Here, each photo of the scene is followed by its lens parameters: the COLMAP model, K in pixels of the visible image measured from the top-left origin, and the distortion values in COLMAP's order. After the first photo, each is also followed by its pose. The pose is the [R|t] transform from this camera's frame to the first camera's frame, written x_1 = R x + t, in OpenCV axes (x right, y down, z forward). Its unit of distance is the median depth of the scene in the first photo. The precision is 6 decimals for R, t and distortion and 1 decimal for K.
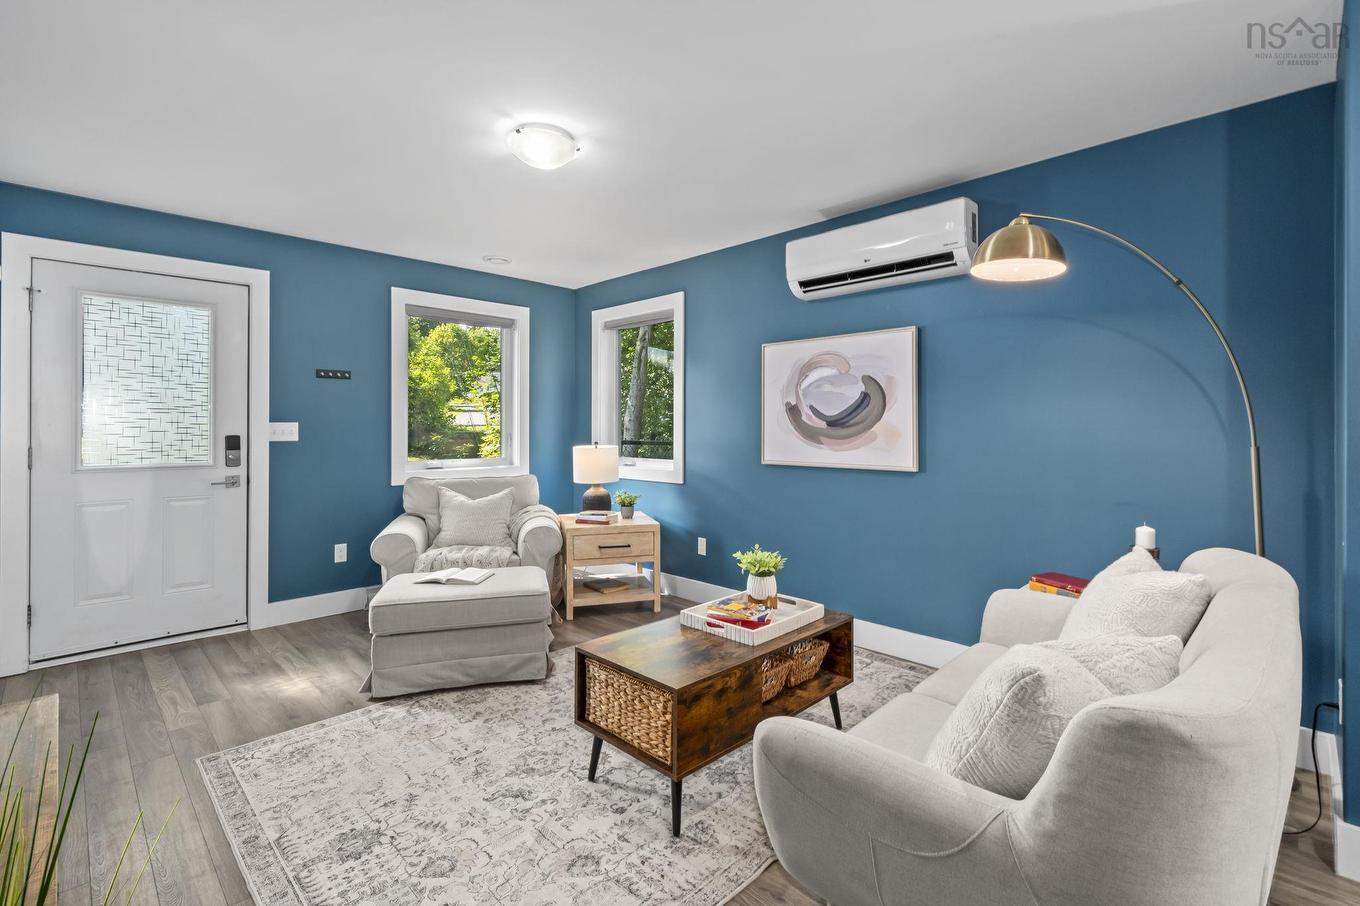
lens RADIAL K [[625.2, 0, 683.7], [0, 625.2, 425.7], [0, 0, 1]] dist [0.000980, -0.000247]
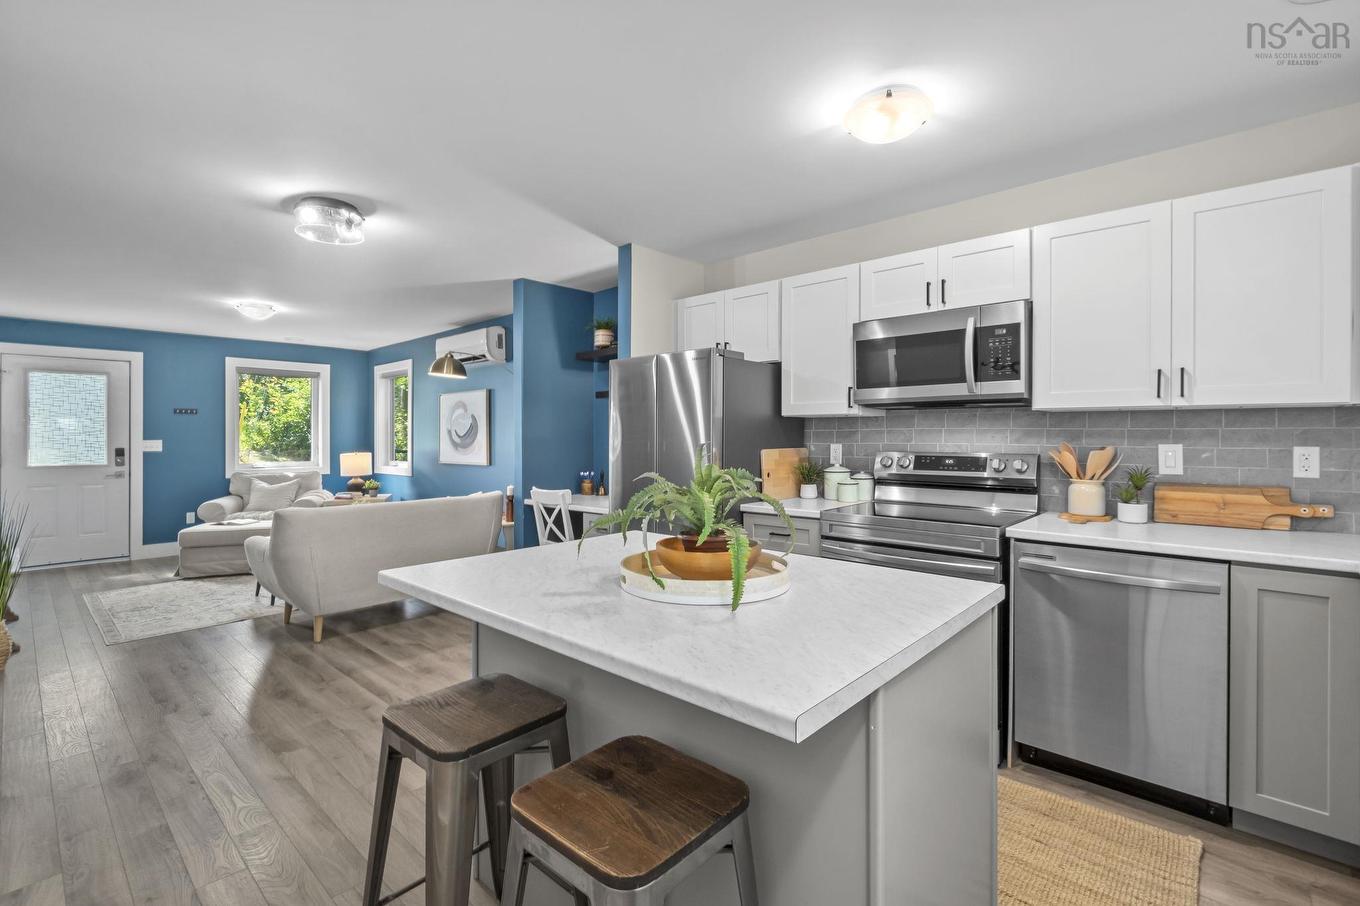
lens RADIAL K [[615.8, 0, 682.0], [0, 615.8, 435.2], [0, 0, 1]] dist [-0.002482, -0.000239]
pose [[0.998949, -0.003492, 0.045700, 0.744305], [0.003469, 0.999994, 0.000577, -0.015397], [-0.045702, -0.000418, 0.998955, -0.758808]]
